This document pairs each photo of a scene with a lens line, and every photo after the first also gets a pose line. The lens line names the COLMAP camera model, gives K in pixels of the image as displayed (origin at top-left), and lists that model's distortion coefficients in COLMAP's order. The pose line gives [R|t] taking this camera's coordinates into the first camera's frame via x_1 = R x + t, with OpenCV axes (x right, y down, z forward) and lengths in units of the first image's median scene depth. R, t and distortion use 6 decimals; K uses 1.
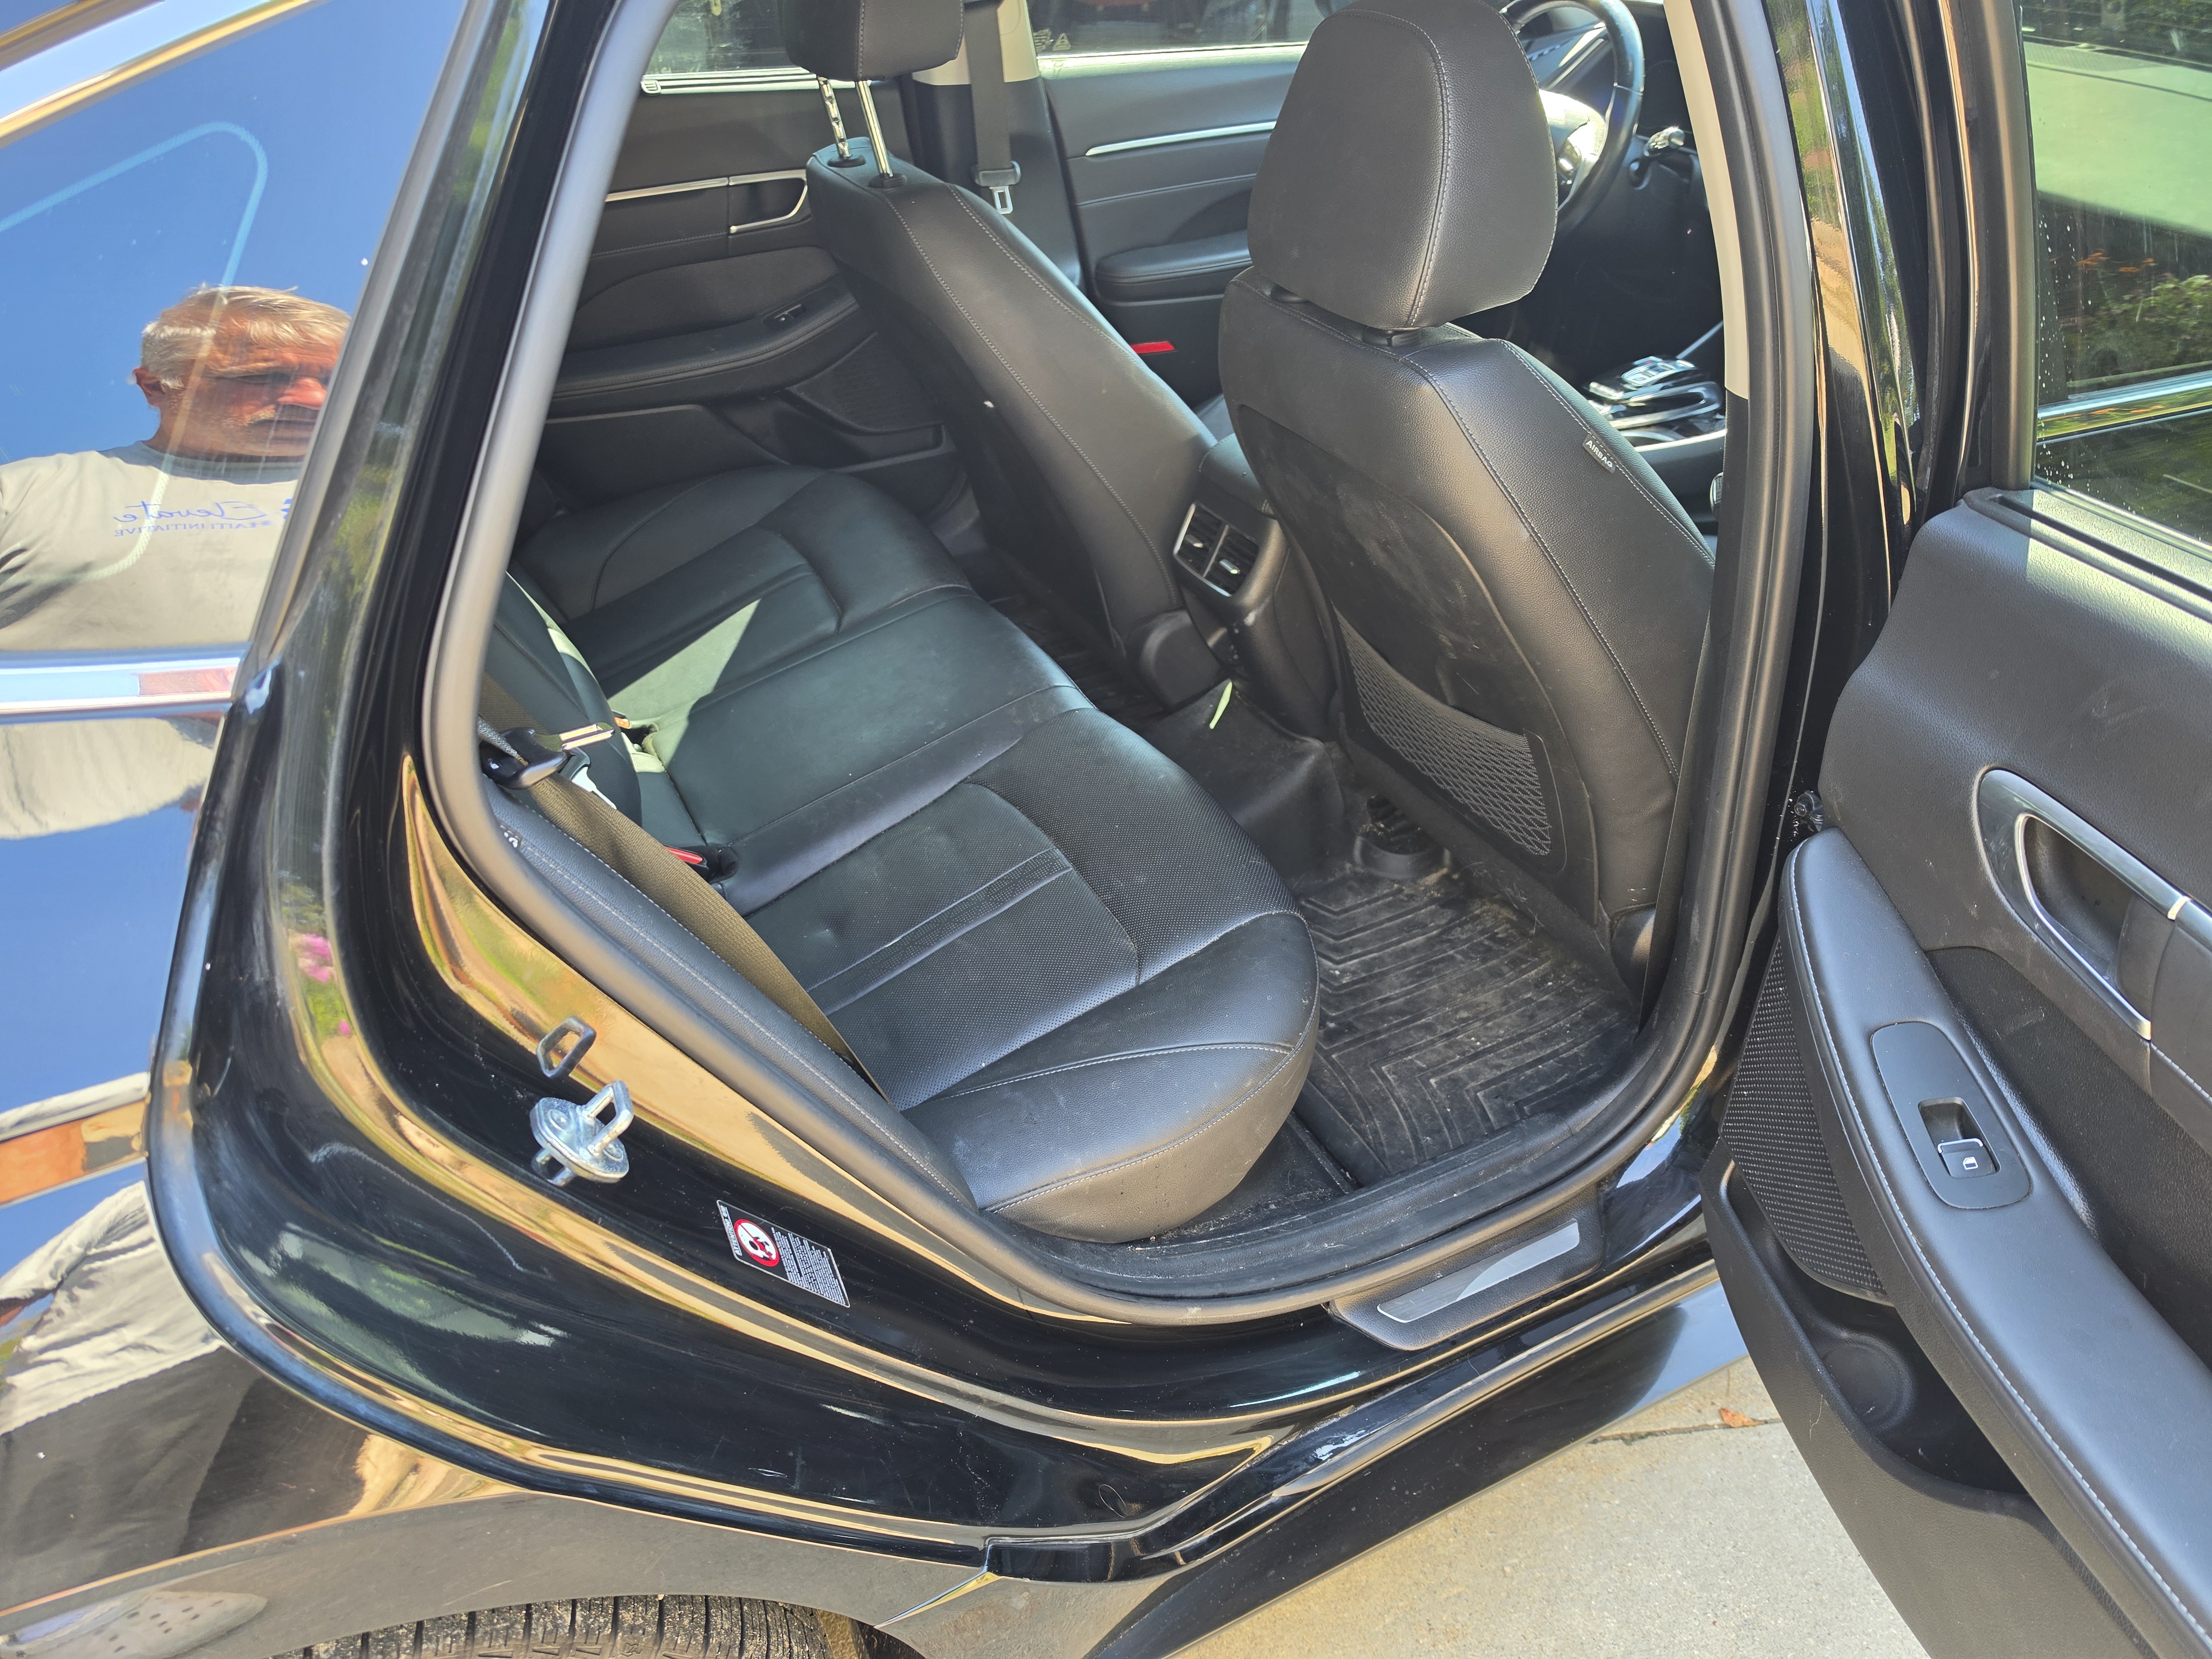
lens RADIAL K [[1512.4, 0, 1076.4], [0, 1512.4, 966.5], [0, 0, 1]] dist [0.059908, -0.066894]
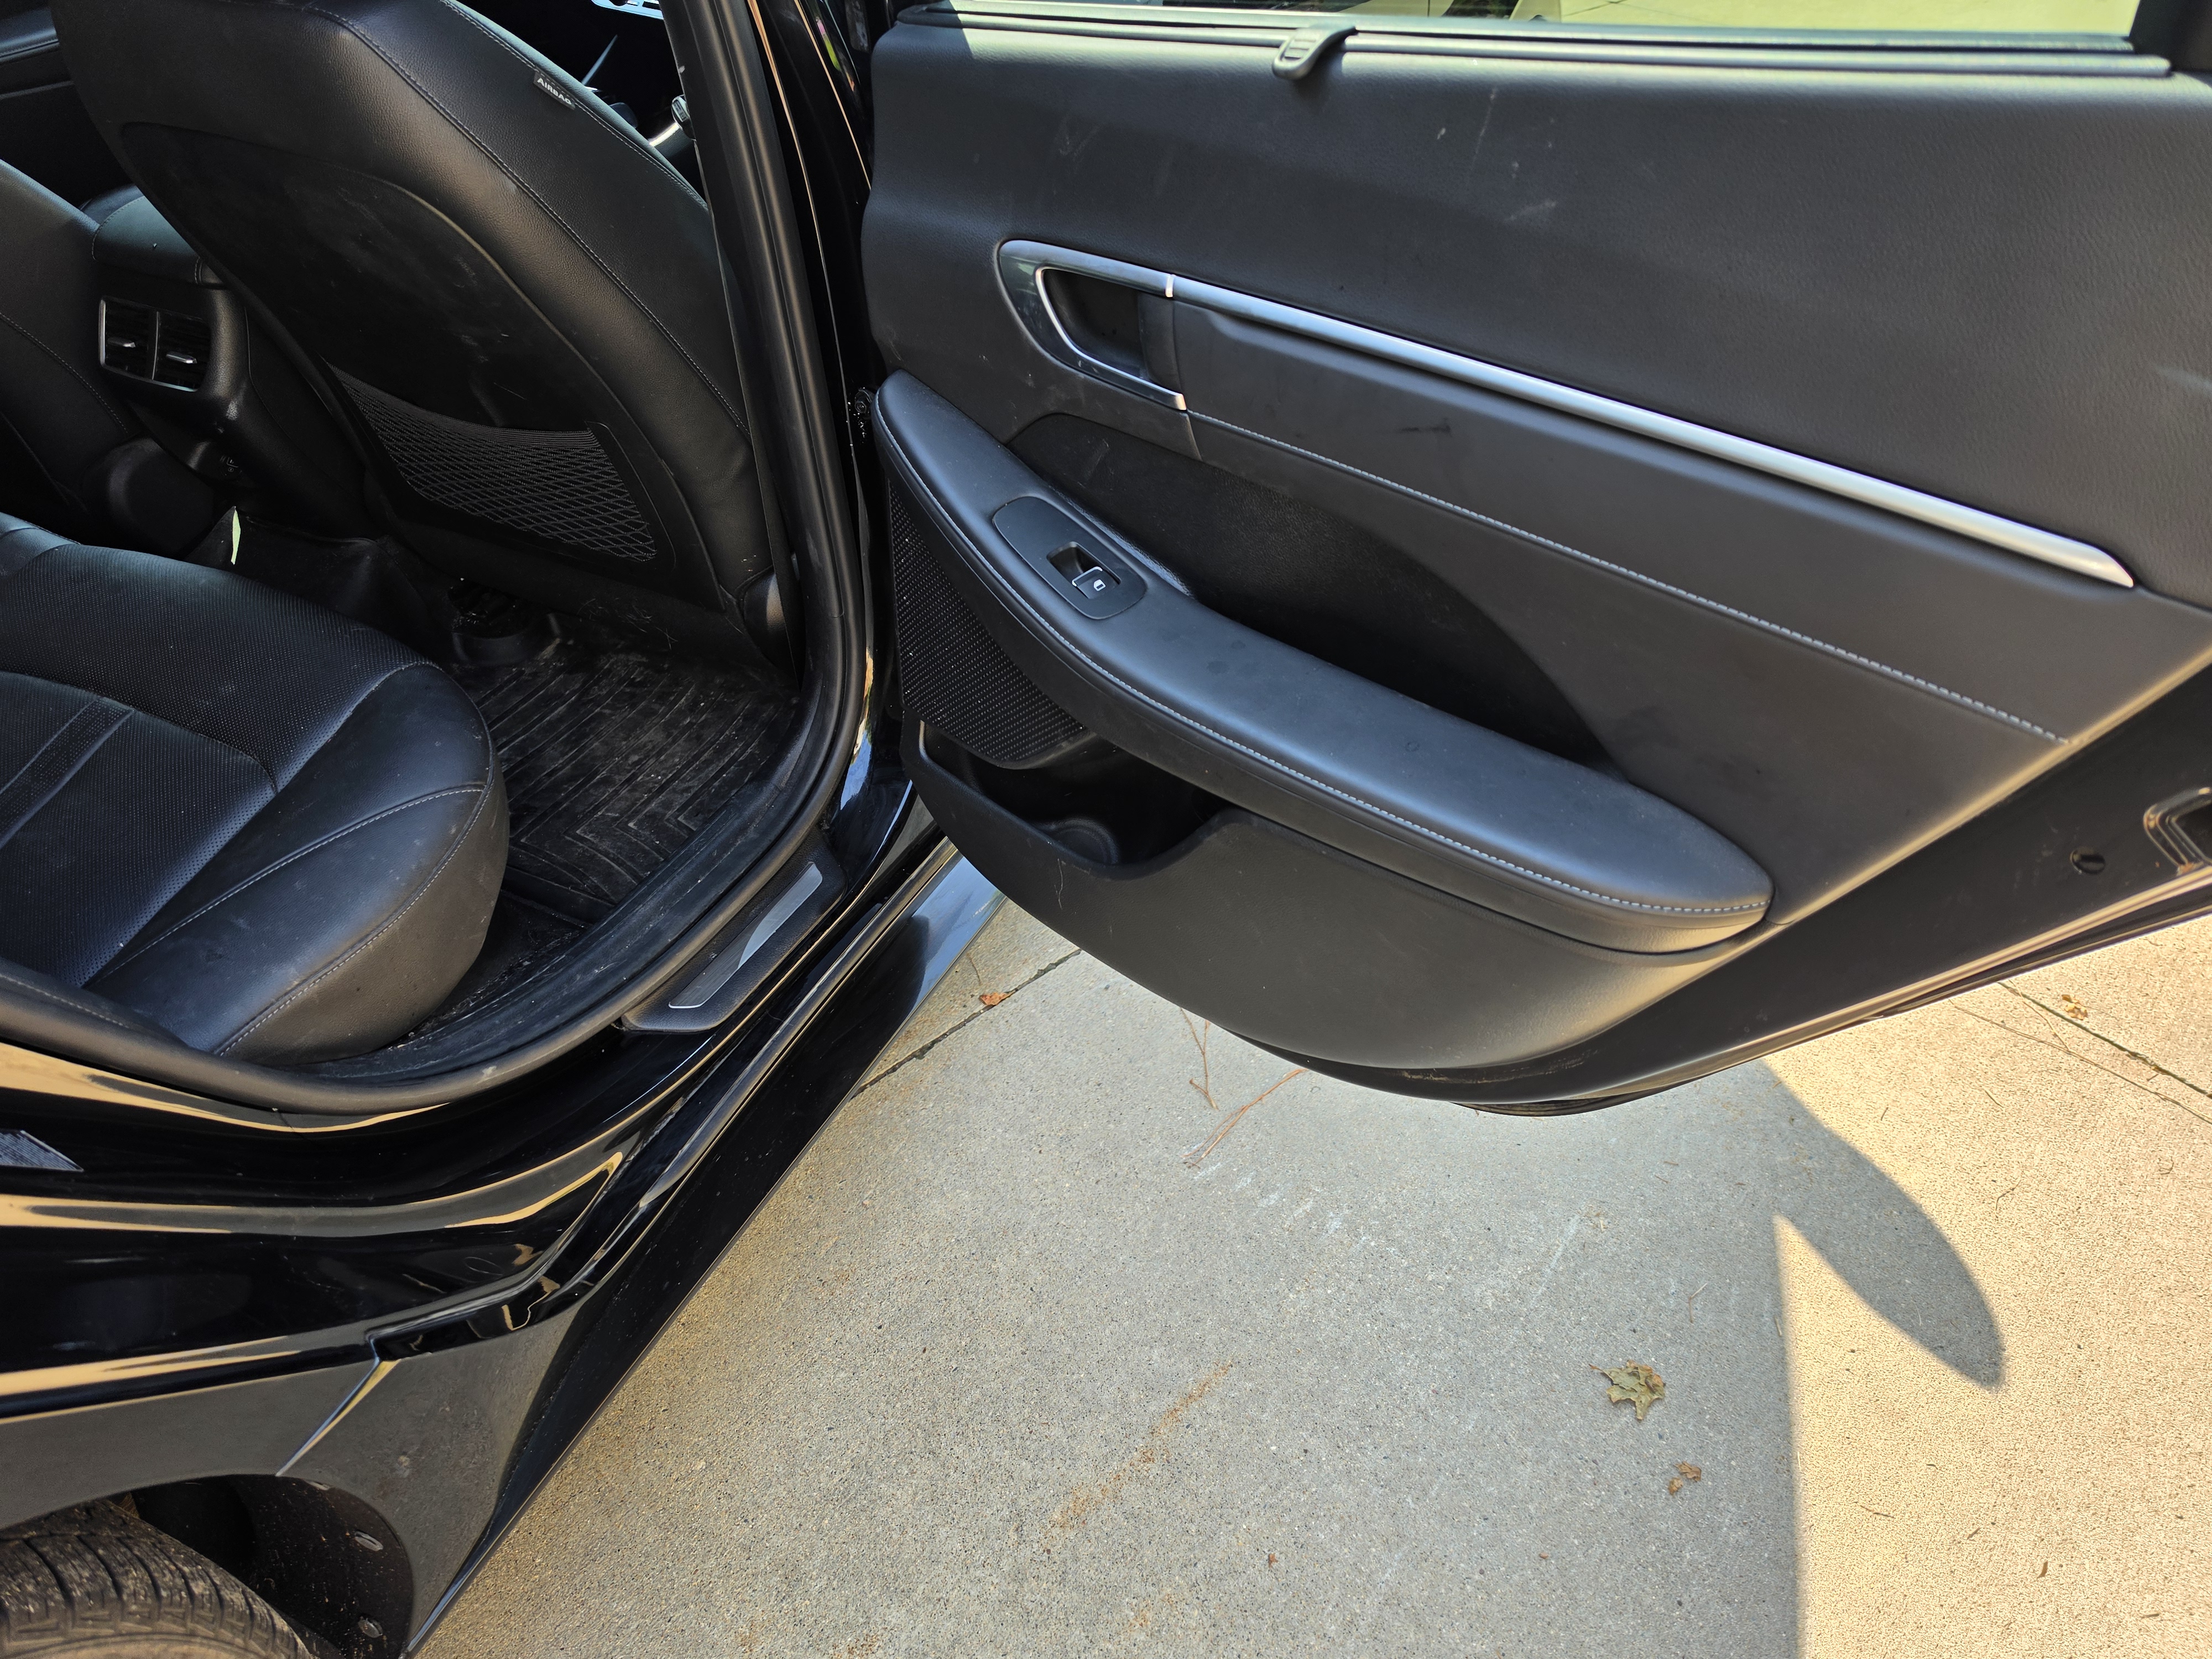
lens RADIAL K [[1512.4, 0, 1076.4], [0, 1512.4, 966.5], [0, 0, 1]] dist [0.059908, -0.066894]
pose [[0.796184, -0.362300, 0.484593, -0.054997], [0.323023, 0.931740, 0.165880, 0.104951], [-0.511613, 0.024463, 0.858868, 0.003772]]
